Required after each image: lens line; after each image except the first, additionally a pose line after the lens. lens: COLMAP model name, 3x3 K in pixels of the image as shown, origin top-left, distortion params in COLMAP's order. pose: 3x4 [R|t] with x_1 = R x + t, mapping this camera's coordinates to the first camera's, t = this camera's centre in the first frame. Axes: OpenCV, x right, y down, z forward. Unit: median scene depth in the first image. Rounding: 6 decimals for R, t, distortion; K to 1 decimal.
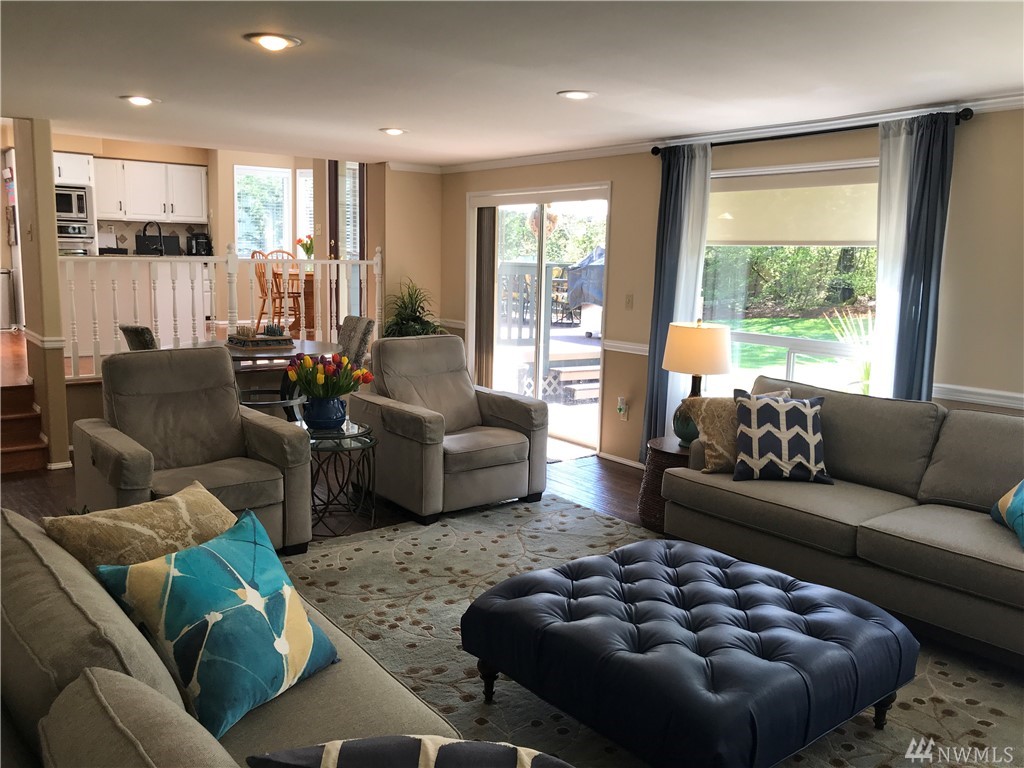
lens RADIAL K [[848.5, 0, 512.6], [0, 848.5, 384.4], [0, 0, 1]] dist [0.006898, 0.011914]
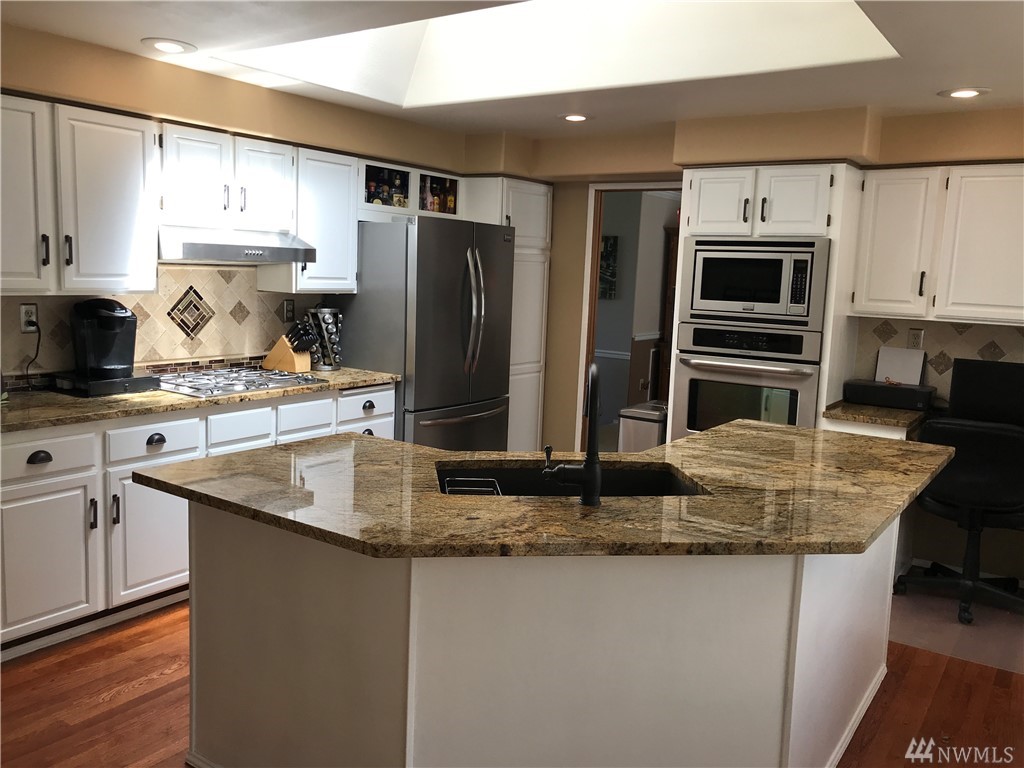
lens RADIAL K [[848.5, 0, 513.3], [0, 848.5, 378.5], [0, 0, 1]] dist [0.006898, 0.011914]
pose [[0.312206, 0.112521, -0.943327, -0.151015], [-0.175949, 0.982631, 0.058976, -0.164516], [0.933579, 0.147565, 0.326582, 0.735361]]
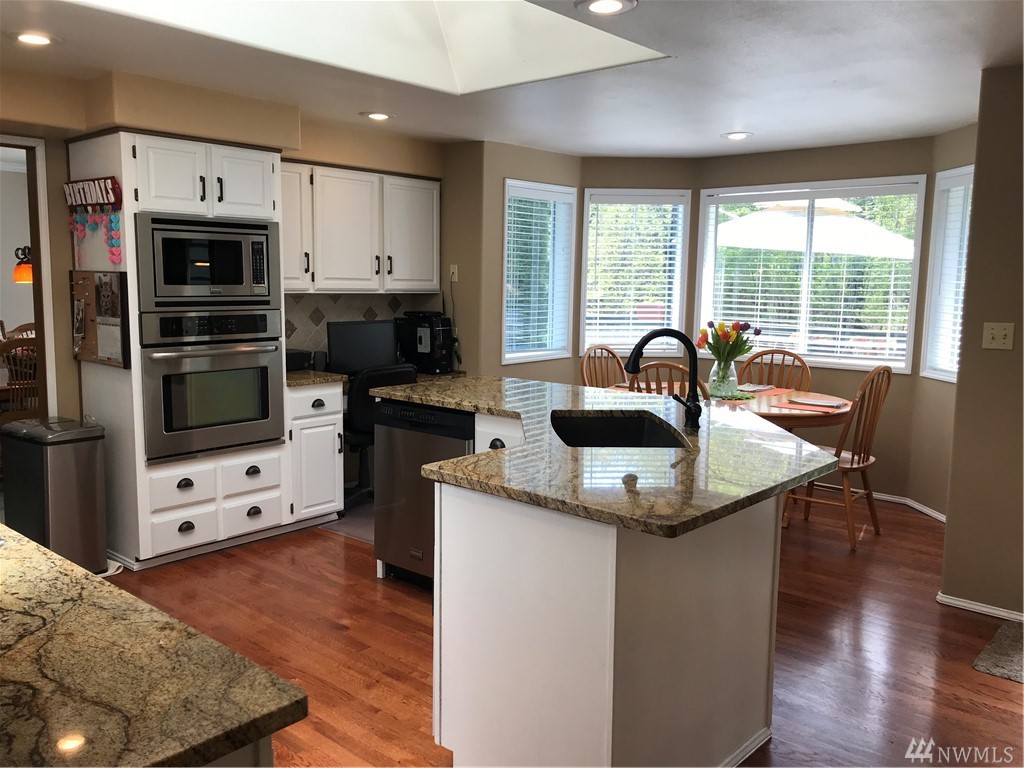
lens RADIAL K [[848.5, 0, 512.2], [0, 848.5, 388.1], [0, 0, 1]] dist [0.006898, 0.011914]
pose [[0.981524, -0.034846, 0.188141, -0.461270], [0.038719, 0.999106, -0.016947, -0.135131], [-0.187383, 0.023918, 0.981996, 0.547435]]
